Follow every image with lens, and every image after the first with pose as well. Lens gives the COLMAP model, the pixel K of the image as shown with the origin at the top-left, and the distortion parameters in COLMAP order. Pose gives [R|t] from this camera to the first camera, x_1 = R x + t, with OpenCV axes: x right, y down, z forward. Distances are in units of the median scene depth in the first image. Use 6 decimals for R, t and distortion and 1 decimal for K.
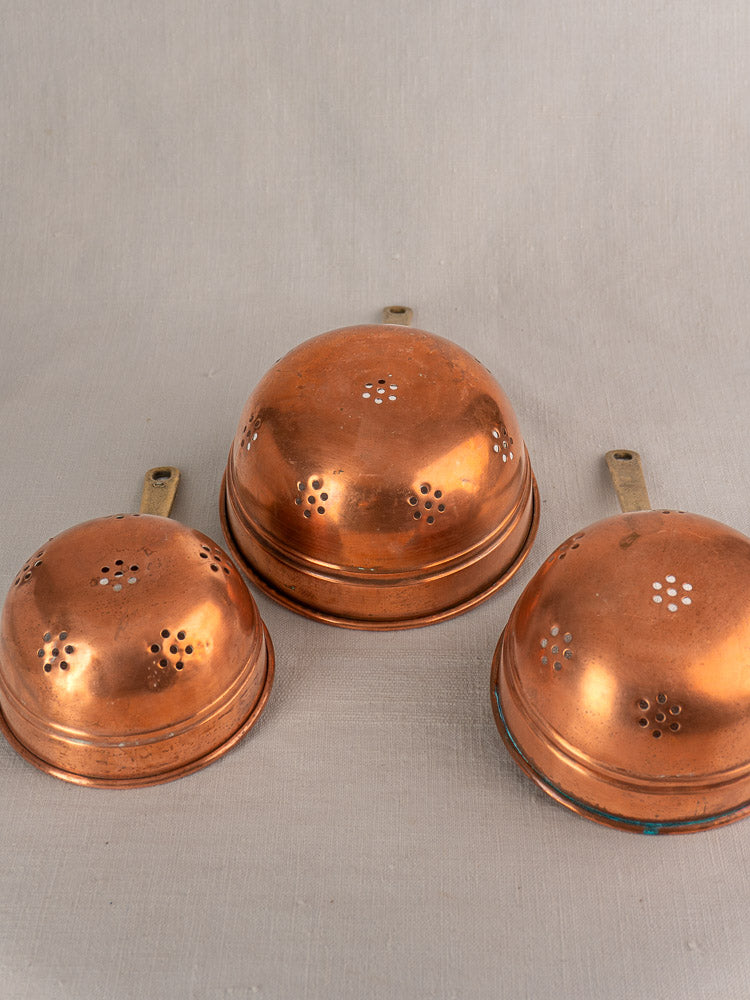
lens RADIAL K [[1442.6, 0, 373.7], [0, 1442.6, 548.0], [0, 0, 1]] dist [0.029546, -0.181968]
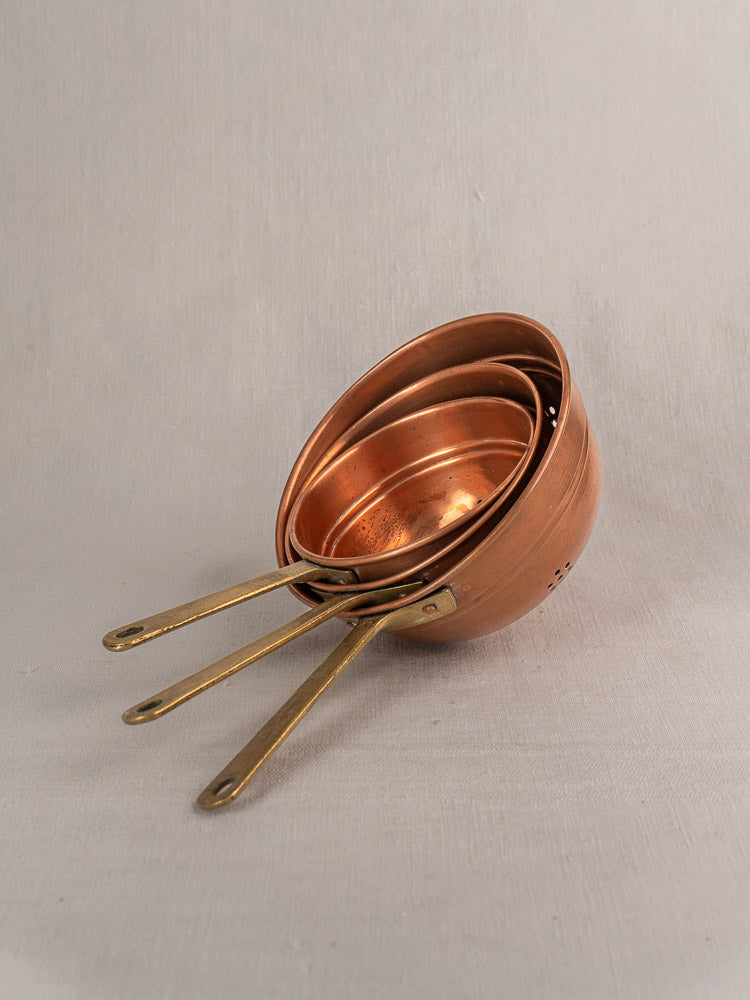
lens RADIAL K [[1577.5, 0, 381.0], [0, 1577.5, 477.9], [0, 0, 1]] dist [0.000588, -0.057669]
pose [[0.999770, -0.008764, 0.019587, -0.010245], [0.015417, 0.928275, -0.371574, 0.197477], [-0.014925, 0.371791, 0.928197, 0.040170]]
